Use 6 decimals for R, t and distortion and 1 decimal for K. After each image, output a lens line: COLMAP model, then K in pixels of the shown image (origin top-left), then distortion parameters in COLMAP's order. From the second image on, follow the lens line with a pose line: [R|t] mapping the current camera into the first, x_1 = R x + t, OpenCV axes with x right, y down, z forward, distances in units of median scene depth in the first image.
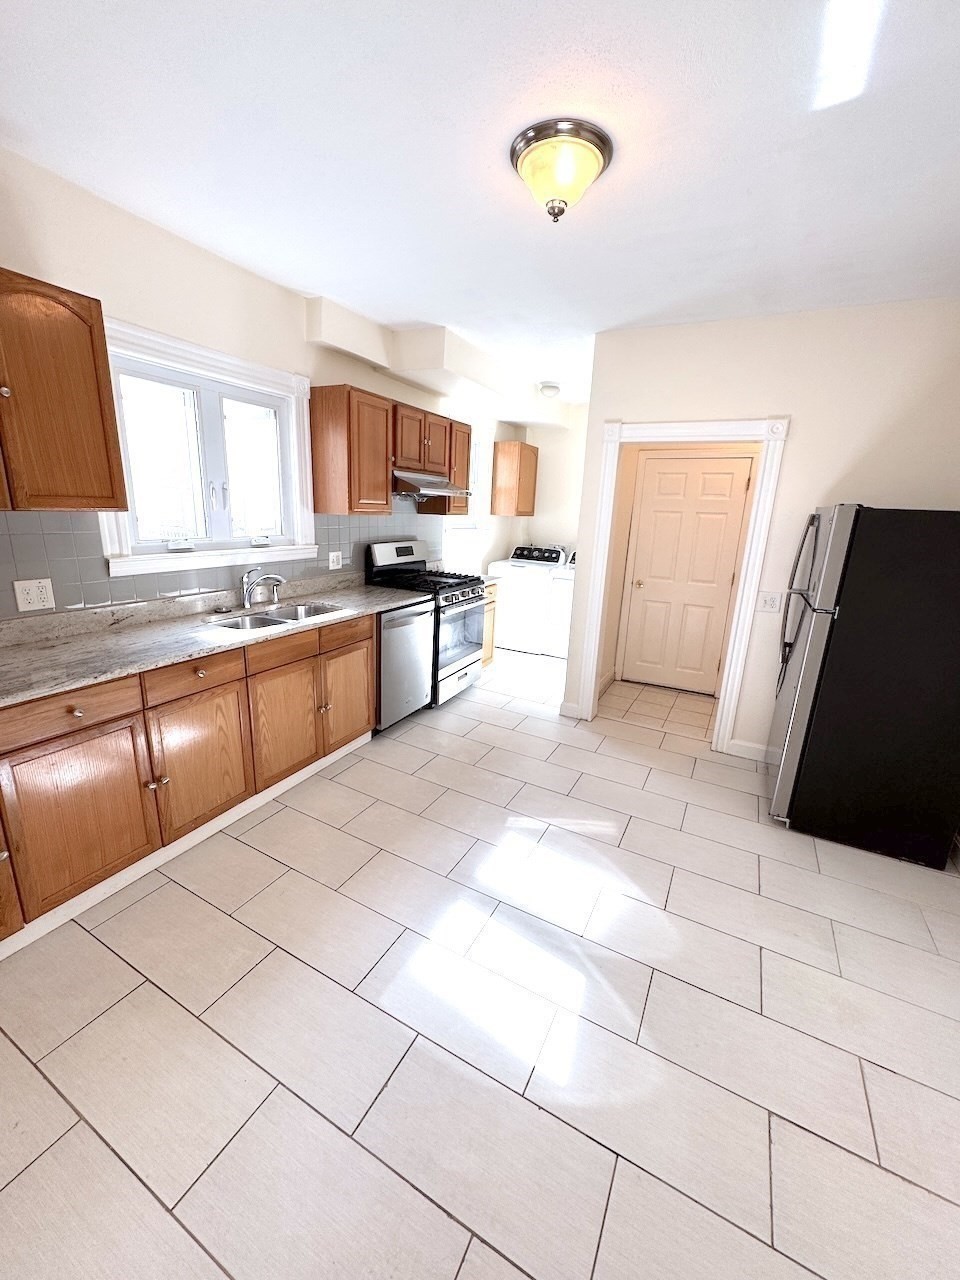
lens RADIAL K [[510.7, 0, 478.1], [0, 510.7, 640.4], [0, 0, 1]] dist [0.000272, 0.000101]
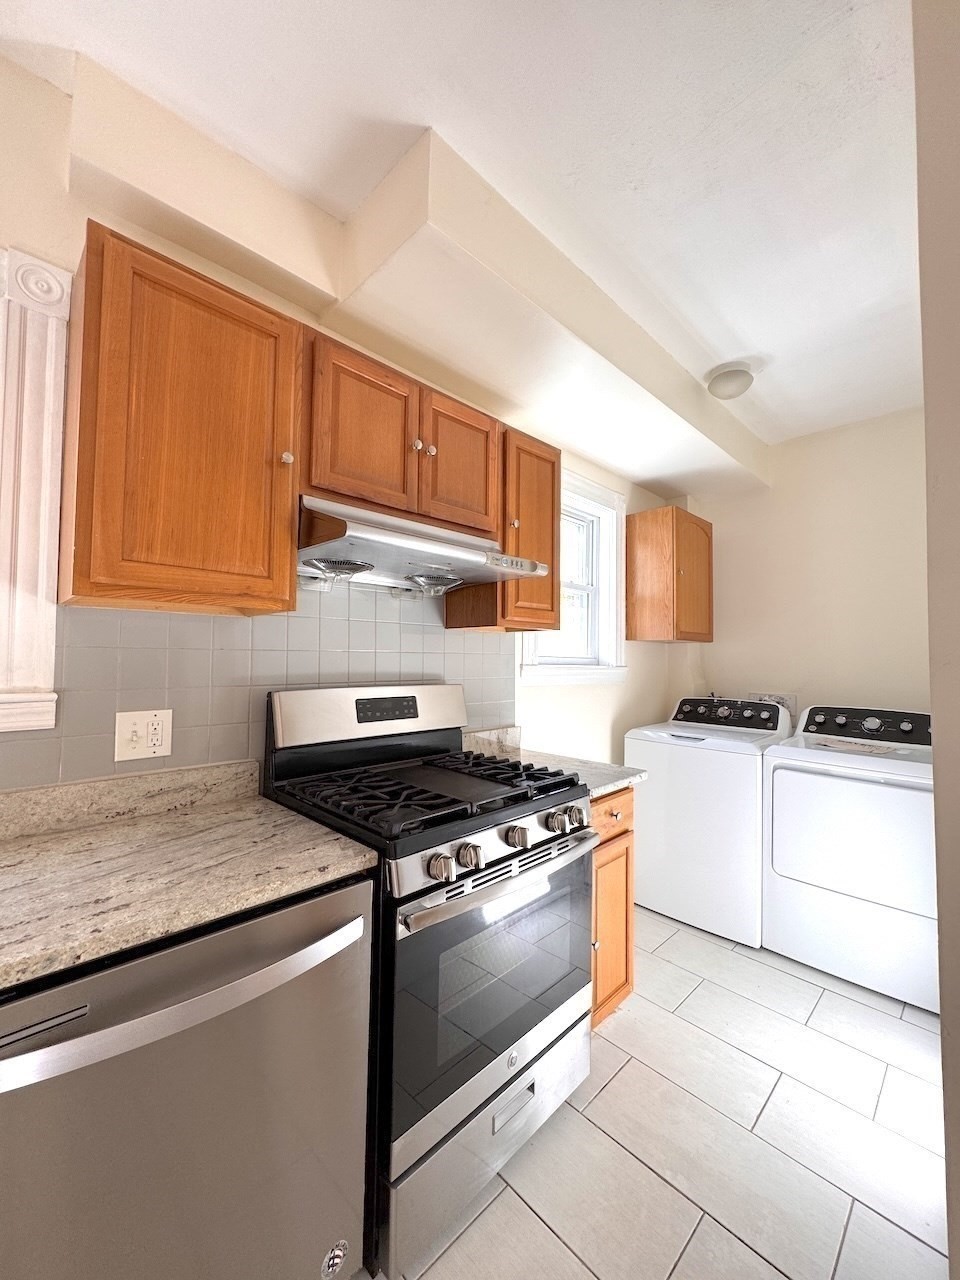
lens RADIAL K [[510.7, 0, 487.3], [0, 510.7, 639.4], [0, 0, 1]] dist [0.000272, 0.000101]
pose [[0.953586, -0.045609, -0.297648, 0.079277], [-0.046329, 0.954472, -0.294680, -0.142643], [0.297536, 0.294793, 0.908058, 0.820100]]
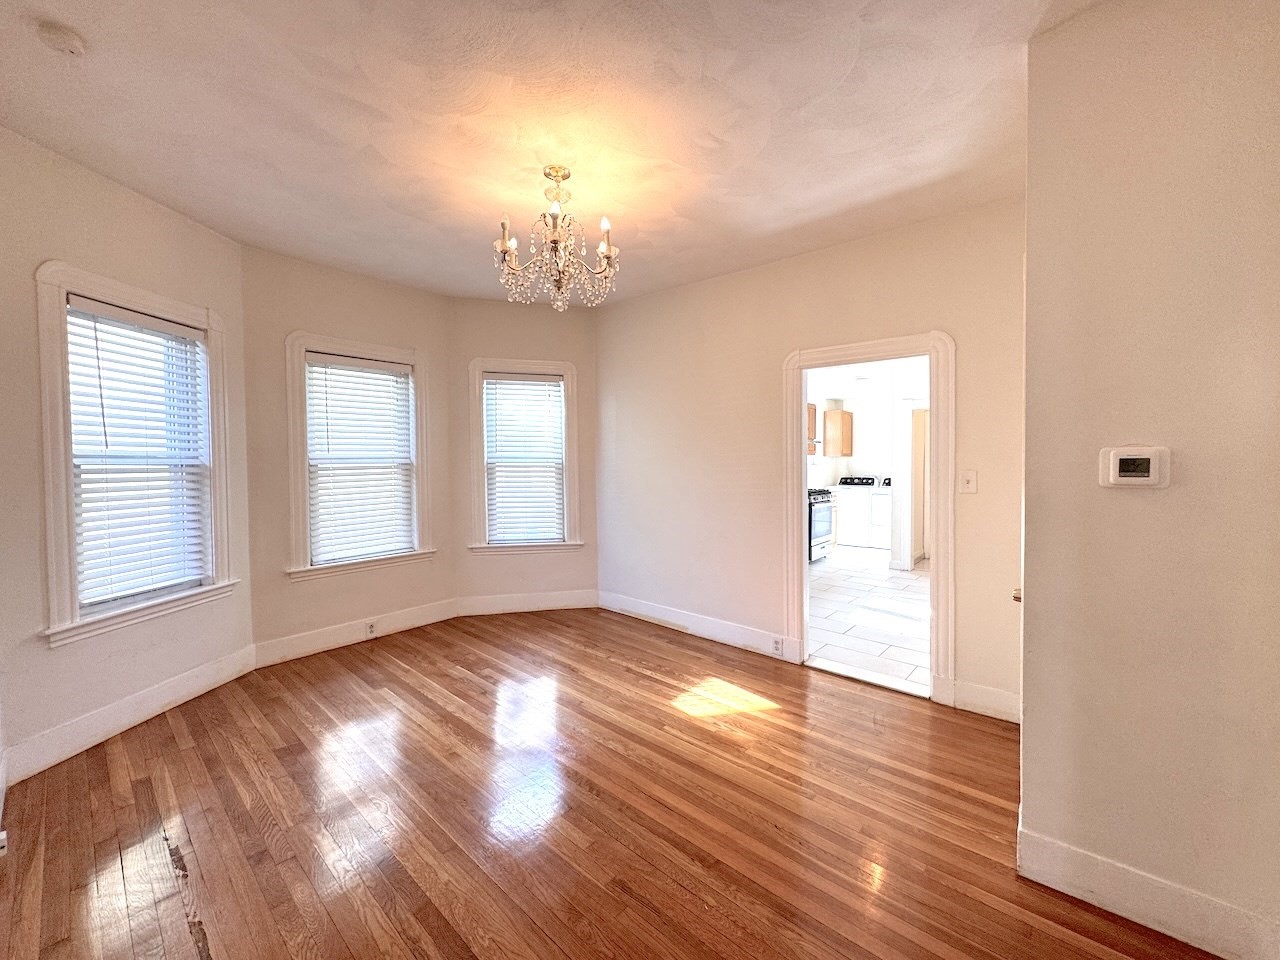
lens RADIAL K [[510.7, 0, 641.2], [0, 510.7, 481.9], [0, 0, 1]] dist [0.000272, 0.000101]
pose [[0.972774, -0.037893, -0.228635, -0.282702], [-0.015457, 0.973737, -0.227148, 0.324487], [0.231238, 0.224498, 0.946641, -0.983832]]
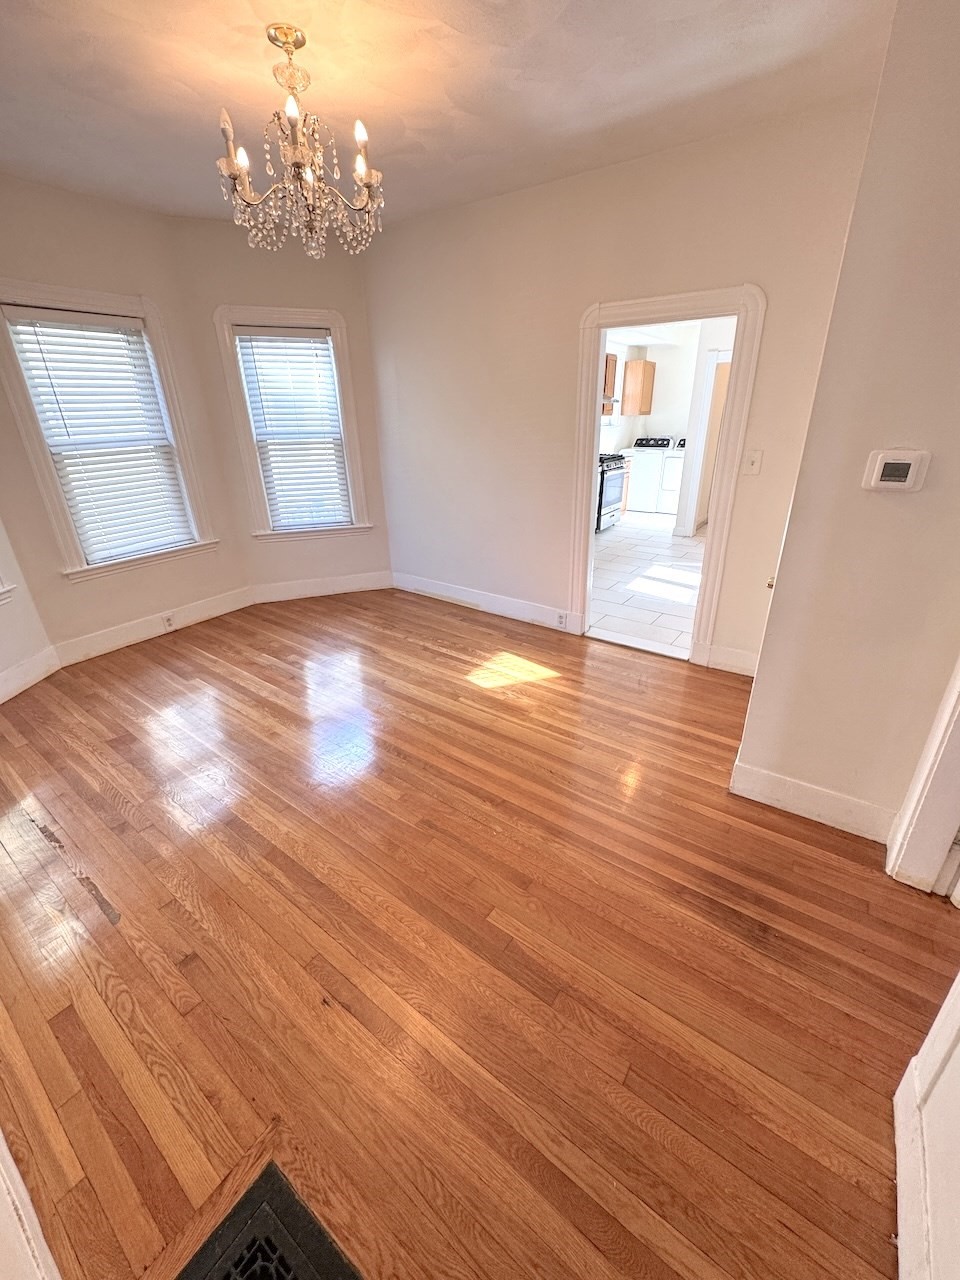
lens RADIAL K [[510.7, 0, 481.0], [0, 510.7, 638.1], [0, 0, 1]] dist [0.000272, 0.000101]
pose [[0.988937, -0.001128, -0.148334, -0.271397], [0.023296, 0.988744, 0.147795, 0.273497], [0.146497, -0.149615, 0.977831, -1.003358]]
